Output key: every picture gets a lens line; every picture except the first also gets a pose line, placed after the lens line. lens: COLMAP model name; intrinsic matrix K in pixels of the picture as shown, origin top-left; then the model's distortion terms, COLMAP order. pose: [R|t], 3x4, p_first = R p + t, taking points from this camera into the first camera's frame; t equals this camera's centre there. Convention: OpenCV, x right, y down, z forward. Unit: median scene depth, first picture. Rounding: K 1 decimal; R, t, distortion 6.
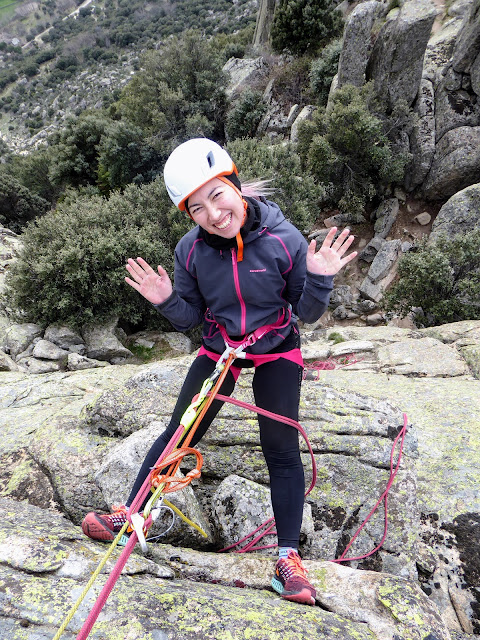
lens RADIAL K [[458.6, 0, 240.2], [0, 458.6, 309.5], [0, 0, 1]] dist [-0.012010, -0.007209]
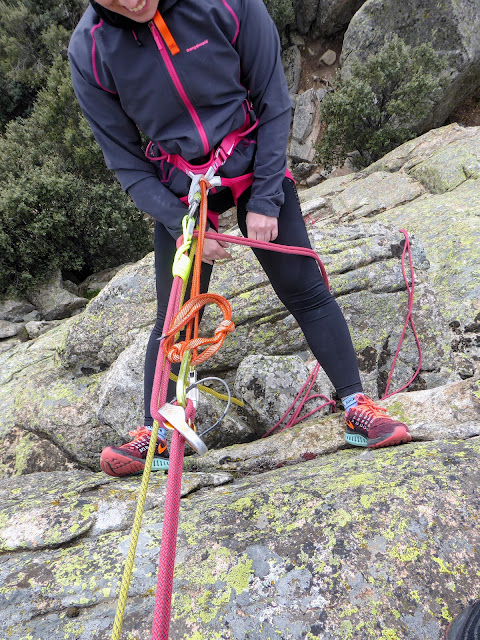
lens RADIAL K [[449.6, 0, 235.2], [0, 449.6, 313.0], [0, 0, 1]] dist [-0.029539, 0.001369]
pose [[0.931063, -0.360650, 0.055253, -0.051437], [0.343035, 0.916865, 0.204169, 0.097403], [-0.124293, -0.171141, 0.977375, 0.172068]]
